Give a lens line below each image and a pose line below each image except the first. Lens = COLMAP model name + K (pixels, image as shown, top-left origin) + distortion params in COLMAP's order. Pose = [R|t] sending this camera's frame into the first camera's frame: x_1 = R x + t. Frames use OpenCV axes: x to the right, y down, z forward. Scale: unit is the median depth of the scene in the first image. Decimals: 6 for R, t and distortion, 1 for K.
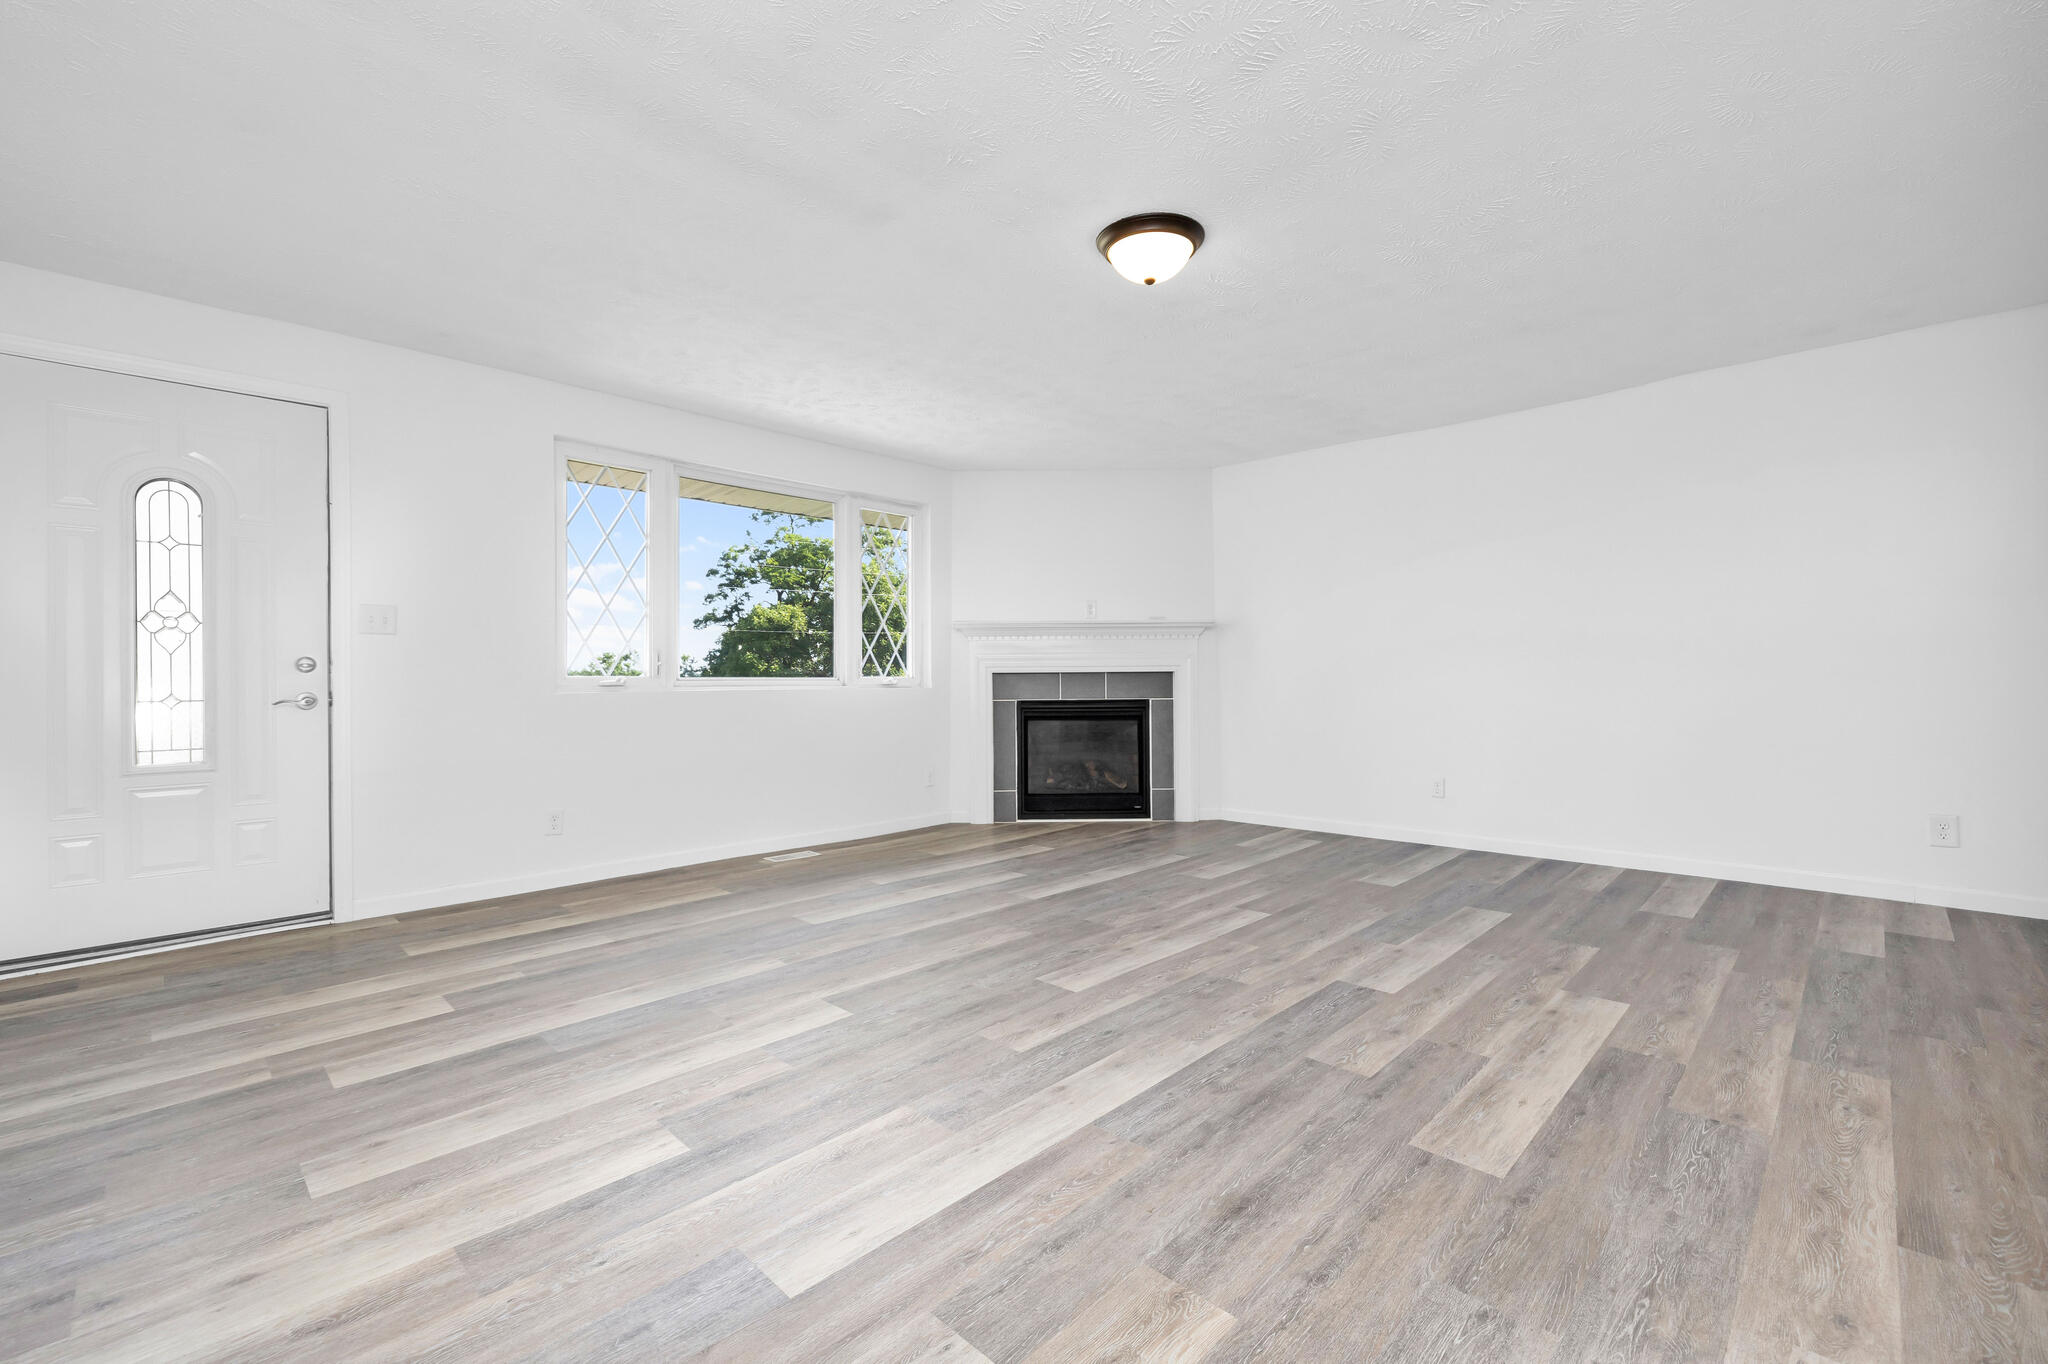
lens RADIAL K [[867.5, 0, 1021.3], [0, 867.5, 680.9], [0, 0, 1]] dist [0.001608, -0.001220]
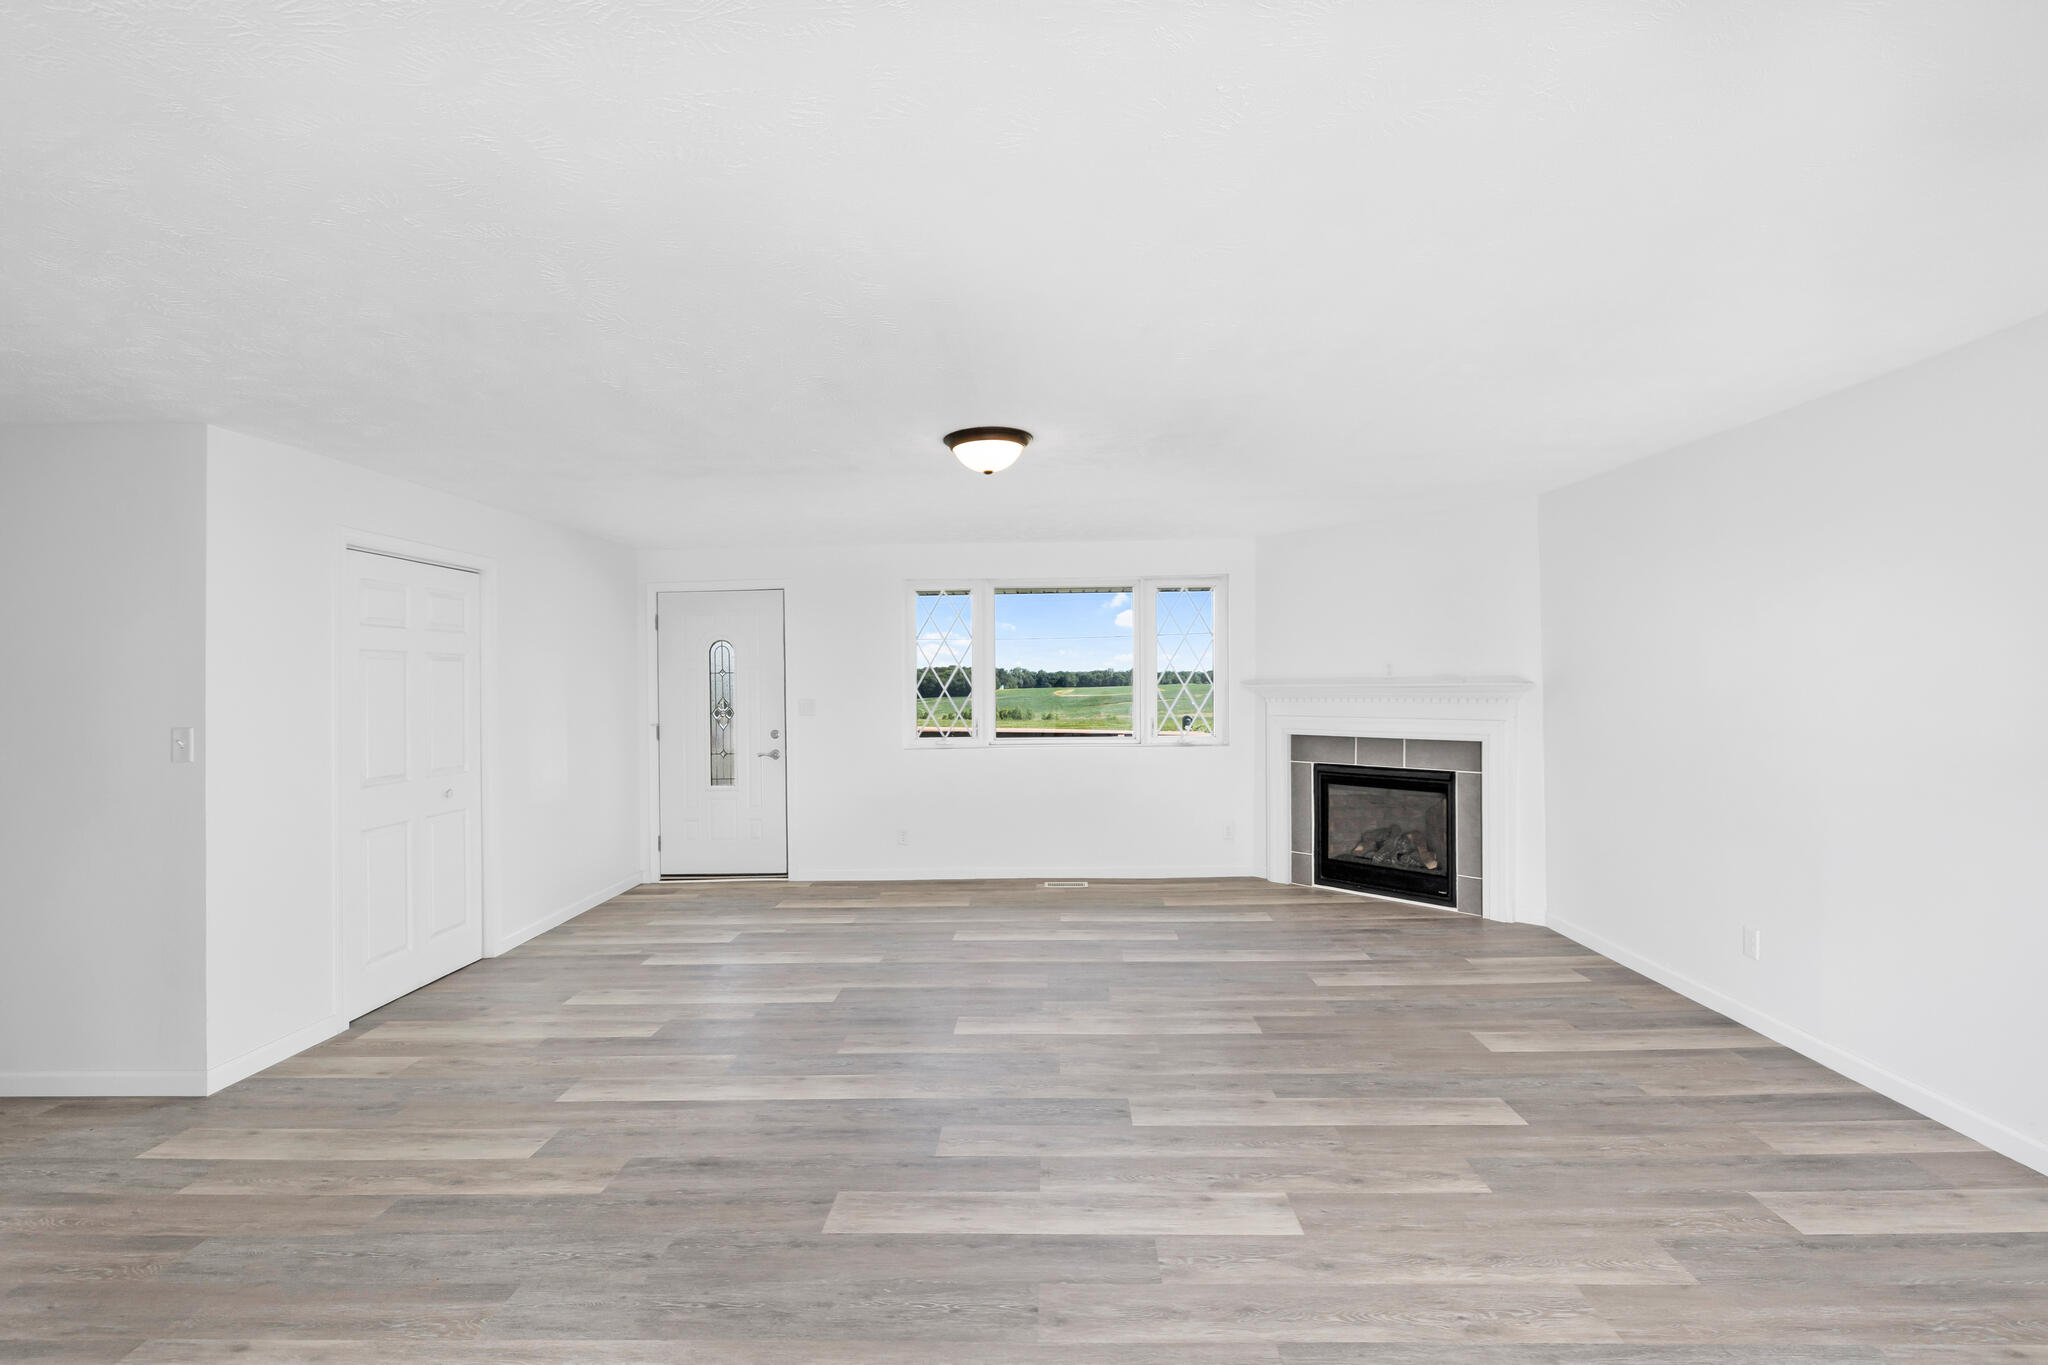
lens RADIAL K [[867.5, 0, 1025.9], [0, 867.5, 691.1], [0, 0, 1]] dist [0.001608, -0.001220]
pose [[0.676529, 0.006010, -0.736391, 0.925800], [0.010893, 0.999776, 0.018167, -0.148355], [0.736335, -0.020312, 0.676312, 0.184158]]
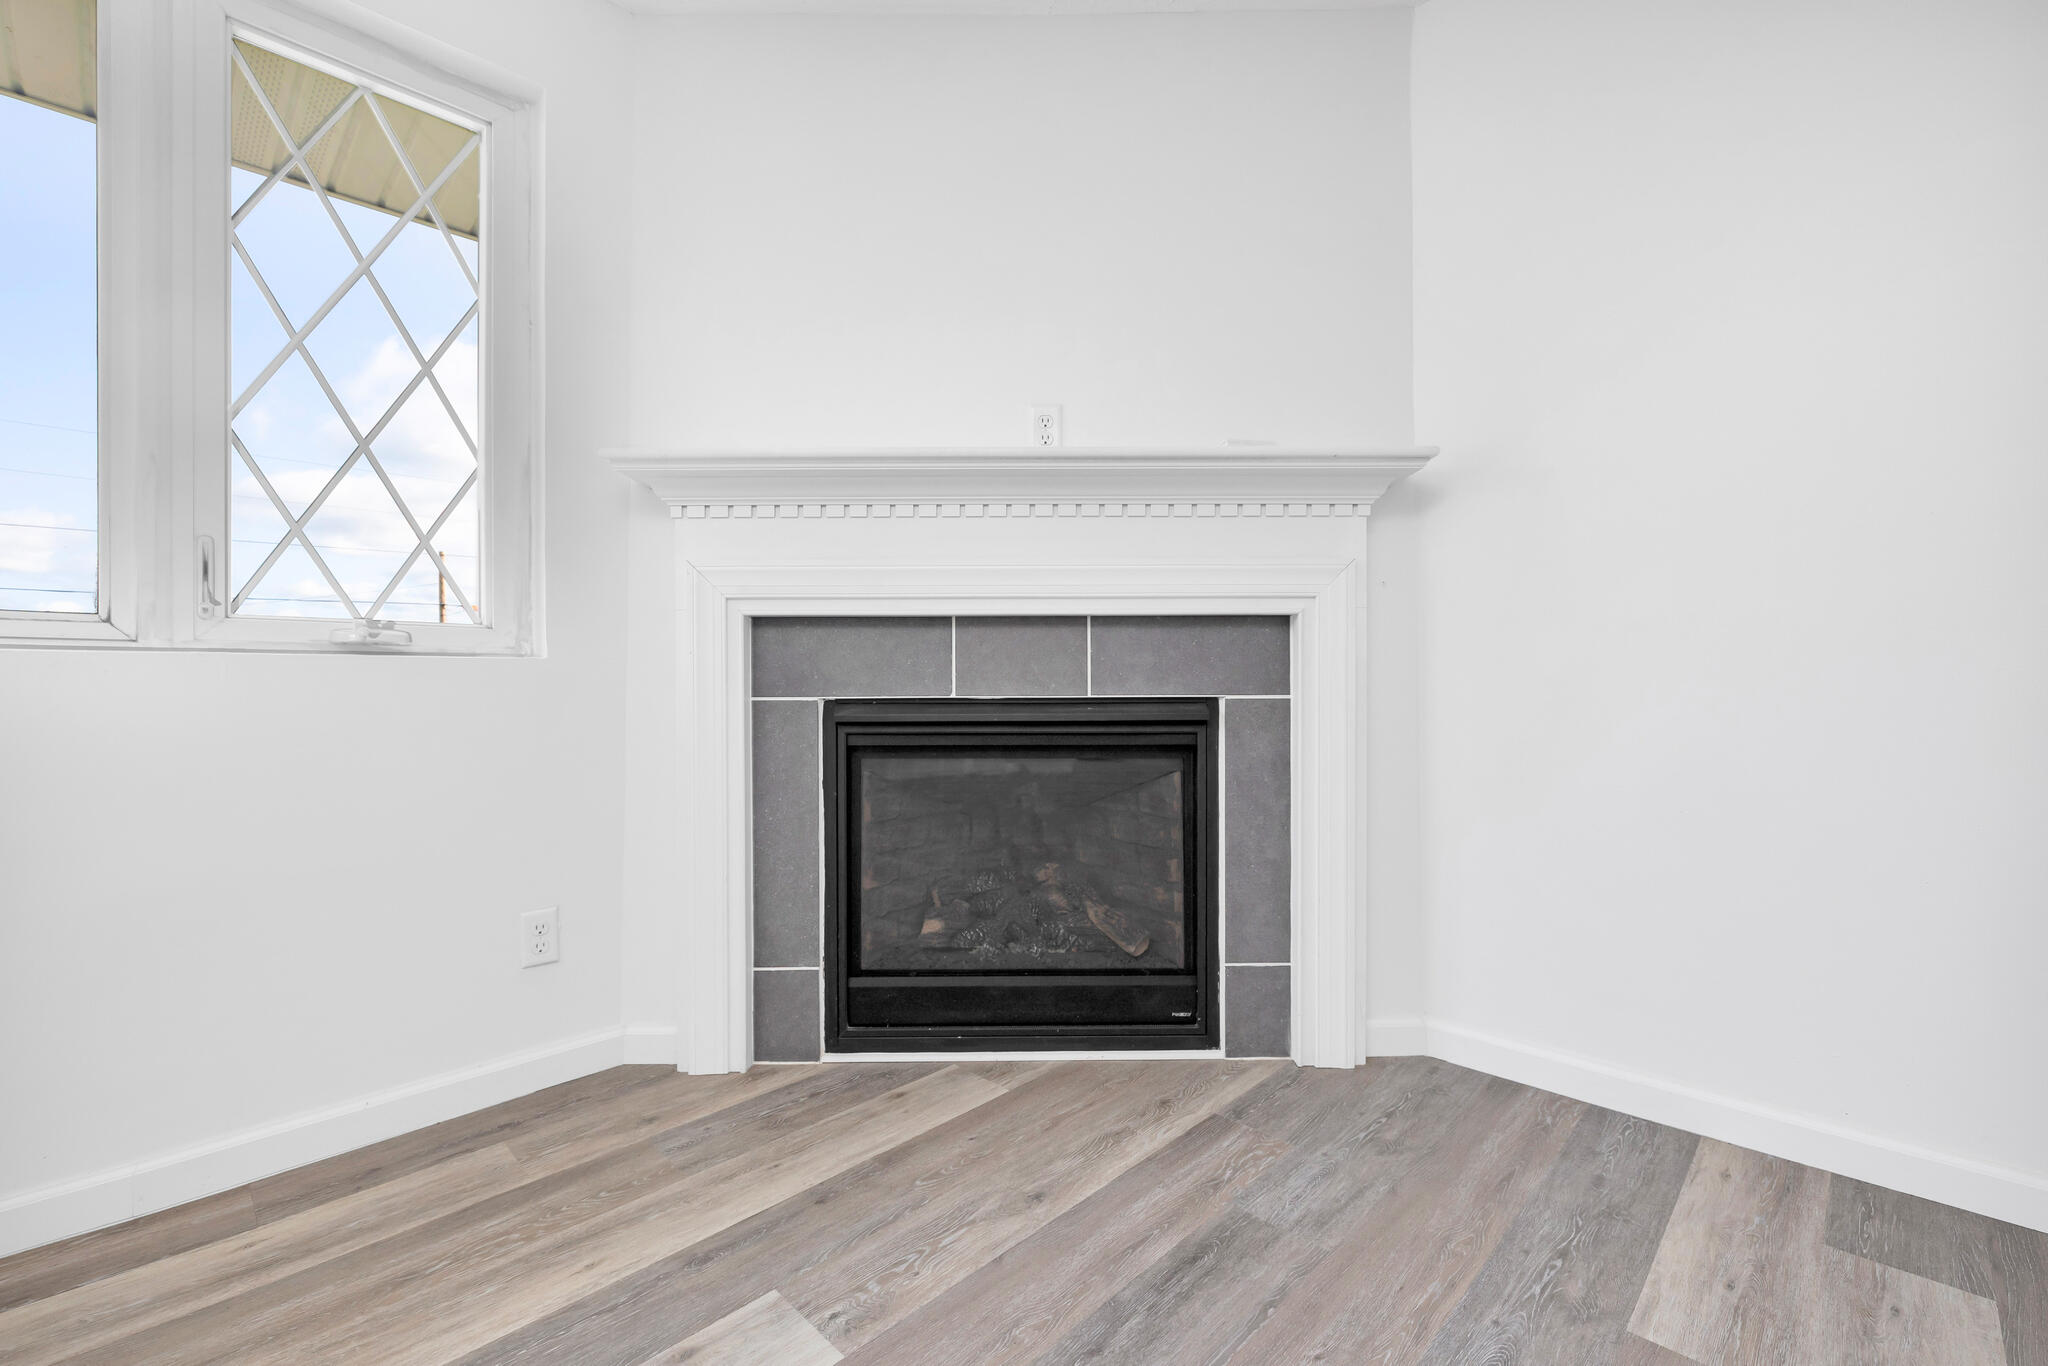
lens RADIAL K [[867.5, 0, 1018.4], [0, 867.5, 696.6], [0, 0, 1]] dist [0.001608, -0.001220]
pose [[0.999976, 0.006338, -0.002897, 0.132294], [-0.006293, 0.999862, 0.015396, 0.030447], [0.002994, -0.015377, 0.999877, 1.238727]]
